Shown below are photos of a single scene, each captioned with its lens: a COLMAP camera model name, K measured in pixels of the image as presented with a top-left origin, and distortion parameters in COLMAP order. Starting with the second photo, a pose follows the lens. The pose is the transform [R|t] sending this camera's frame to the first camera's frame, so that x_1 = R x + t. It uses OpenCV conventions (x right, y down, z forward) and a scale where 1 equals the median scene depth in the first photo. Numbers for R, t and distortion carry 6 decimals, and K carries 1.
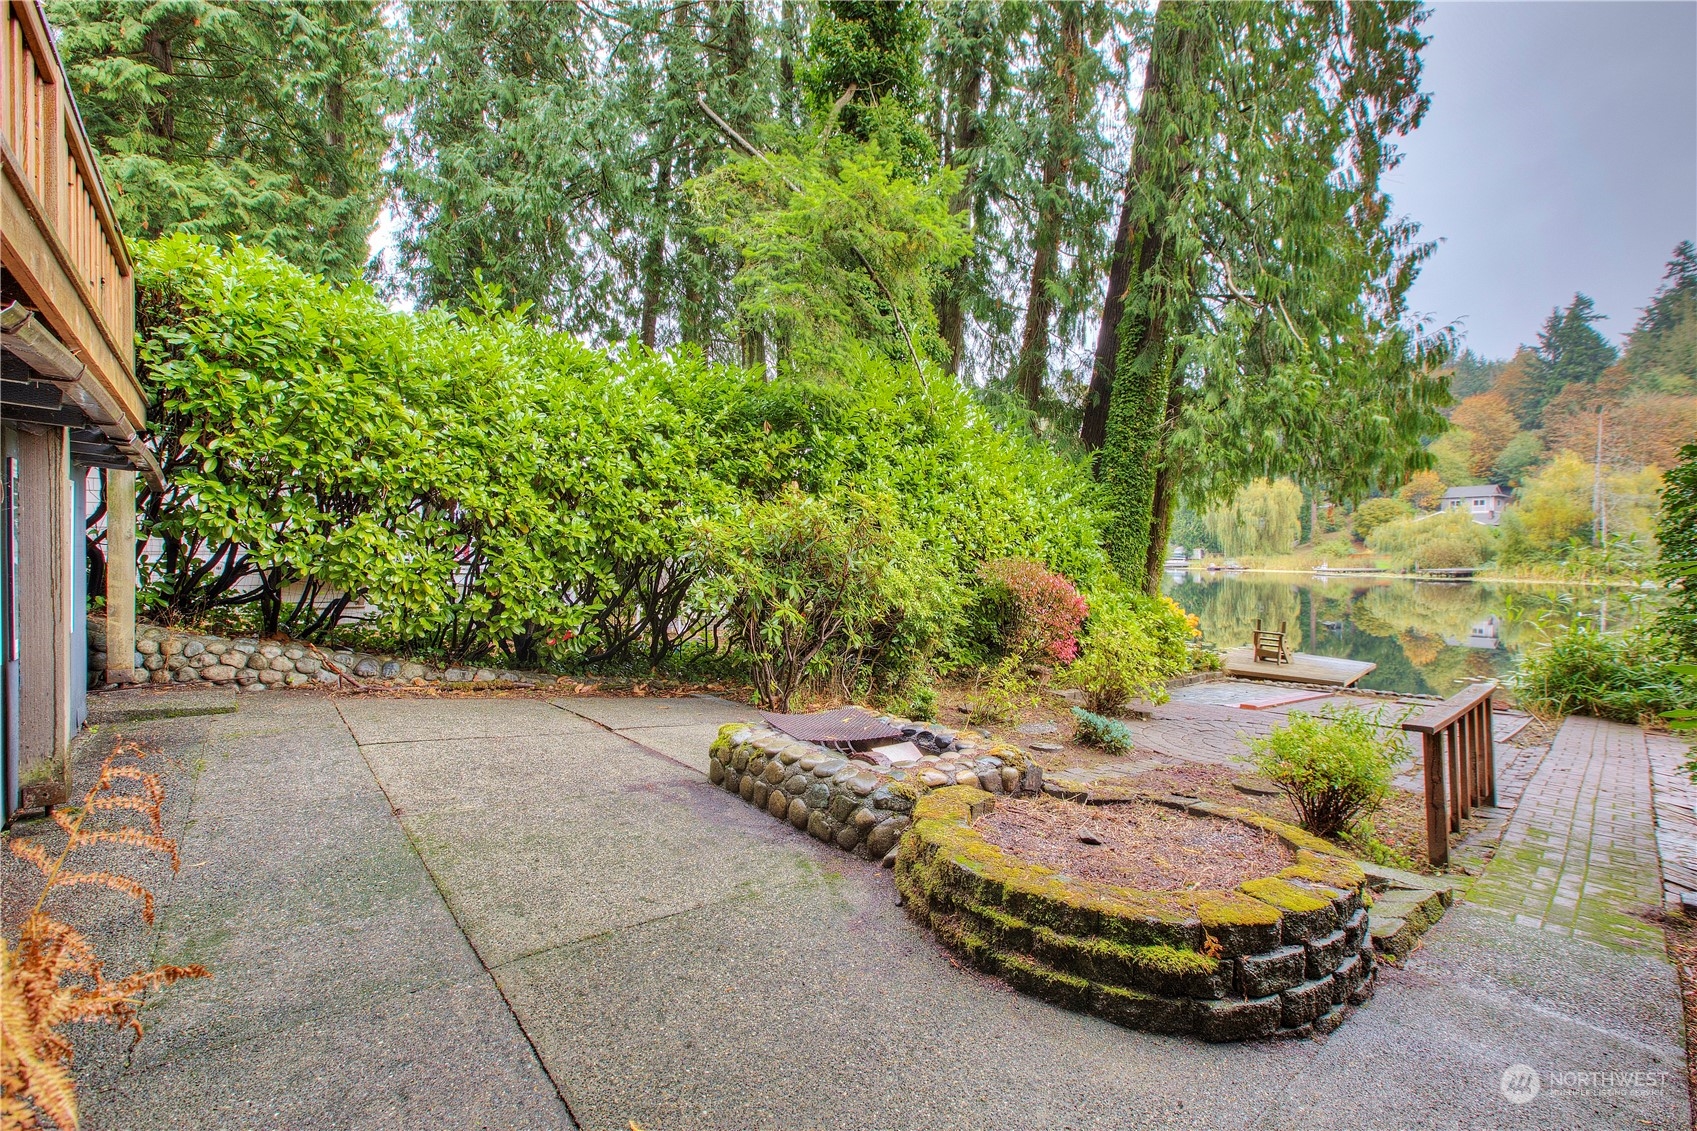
lens RADIAL K [[773.1, 0, 848.0], [0, 773.1, 559.7], [0, 0, 1]] dist [0.022933, 0.000317]
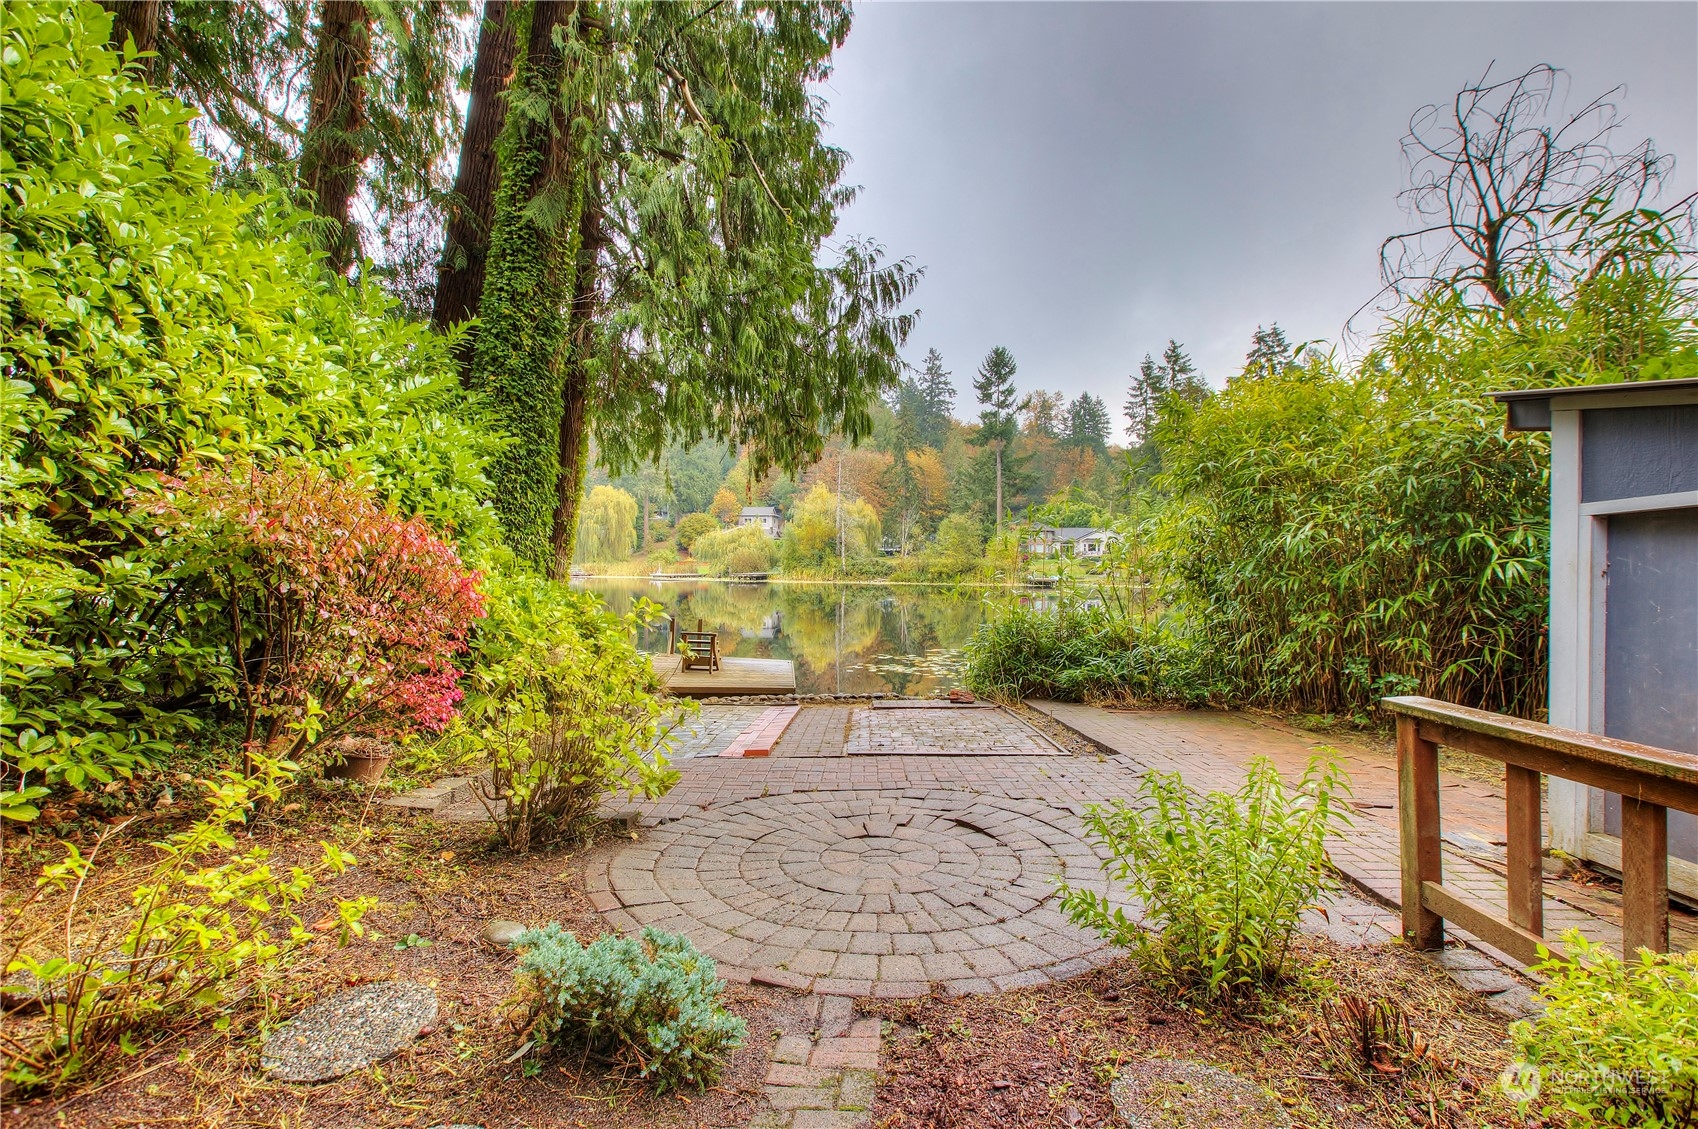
lens RADIAL K [[773.5, 0, 859.7], [0, 773.5, 584.0], [0, 0, 1]] dist [0.022933, 0.000317]
pose [[0.681994, -0.015548, 0.731192, 0.092563], [0.002522, 0.999818, 0.018908, 0.032797], [-0.731353, -0.011051, 0.681910, 0.385892]]
